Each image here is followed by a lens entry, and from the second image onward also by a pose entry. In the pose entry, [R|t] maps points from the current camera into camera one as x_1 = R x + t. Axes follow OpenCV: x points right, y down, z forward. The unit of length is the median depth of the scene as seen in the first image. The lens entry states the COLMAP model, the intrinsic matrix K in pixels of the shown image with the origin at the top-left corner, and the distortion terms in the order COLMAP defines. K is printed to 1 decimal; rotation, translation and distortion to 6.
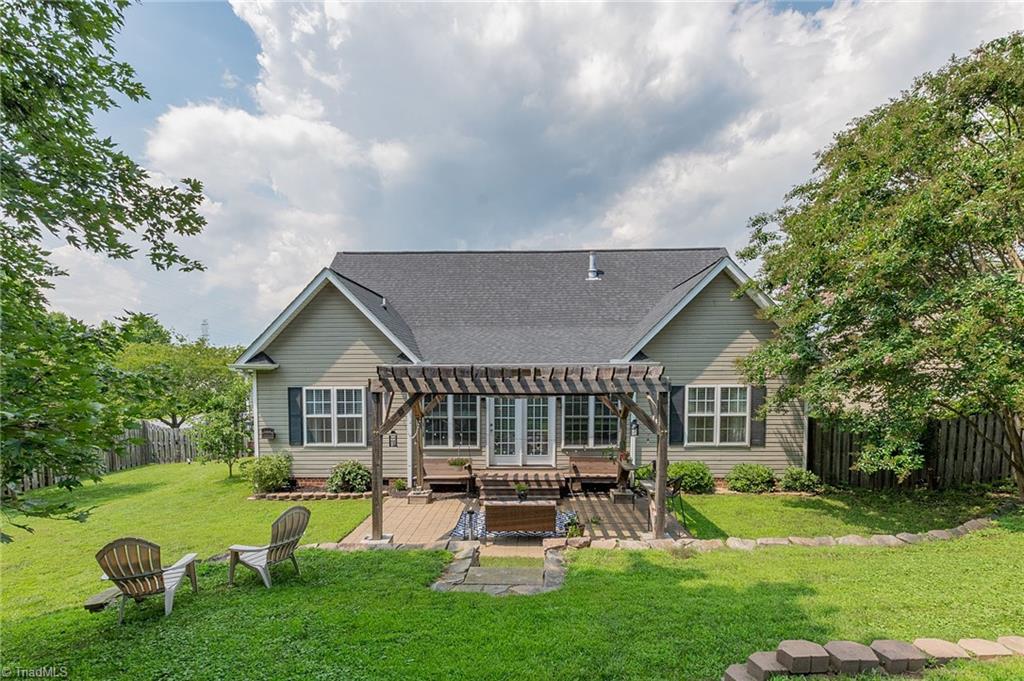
lens RADIAL K [[458.3, 0, 509.8], [0, 458.3, 397.4], [0, 0, 1]] dist [0.011121, -0.002932]
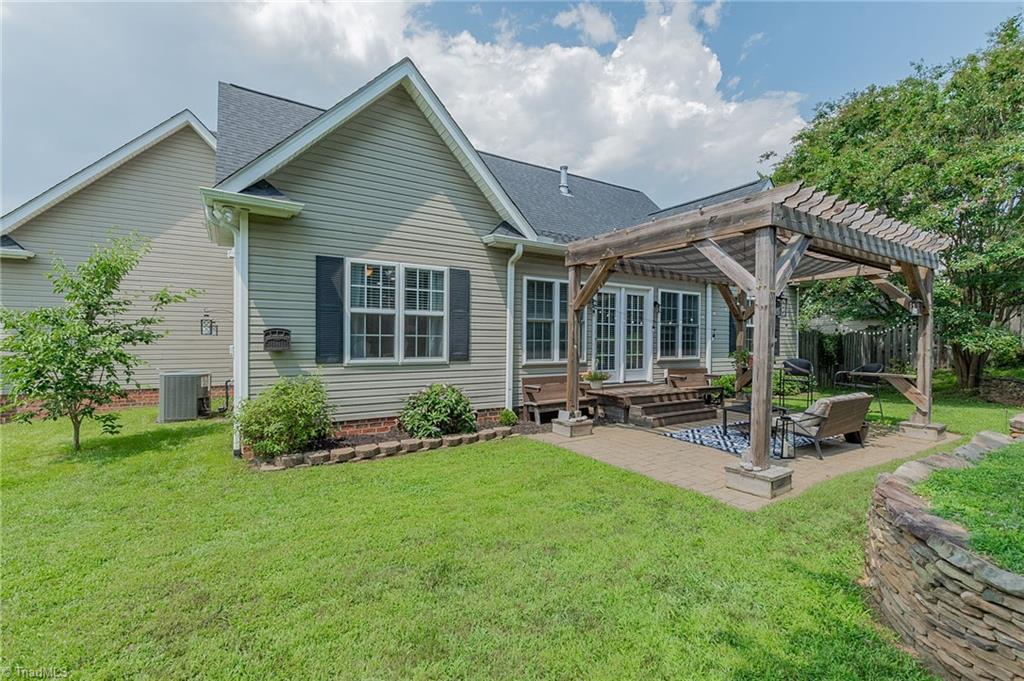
lens RADIAL K [[458.3, 0, 501.4], [0, 458.3, 343.2], [0, 0, 1]] dist [0.011121, -0.002932]
pose [[0.823942, 0.009530, 0.566595, -0.615814], [0.010395, 0.999436, -0.031926, 0.102082], [-0.566579, 0.032195, 0.823378, 0.443167]]
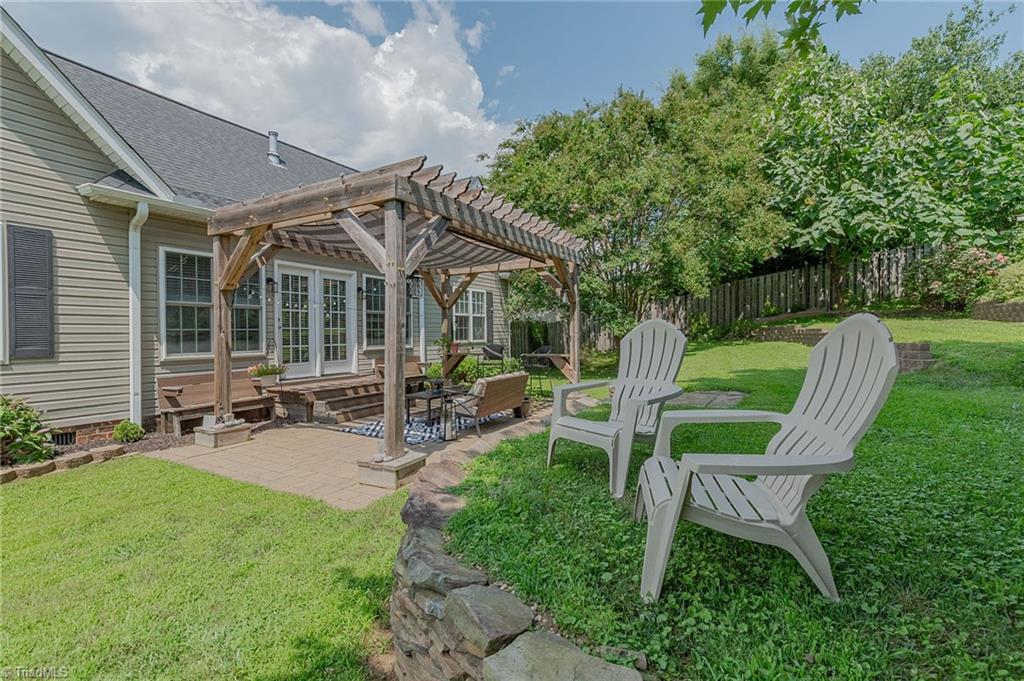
lens RADIAL K [[458.3, 0, 509.3], [0, 458.3, 336.8], [0, 0, 1]] dist [0.011121, -0.002932]
pose [[0.460047, -0.002483, 0.887891, -0.486481], [0.046538, 0.998689, -0.021320, 0.115187], [-0.886674, 0.051129, 0.459560, 0.386517]]
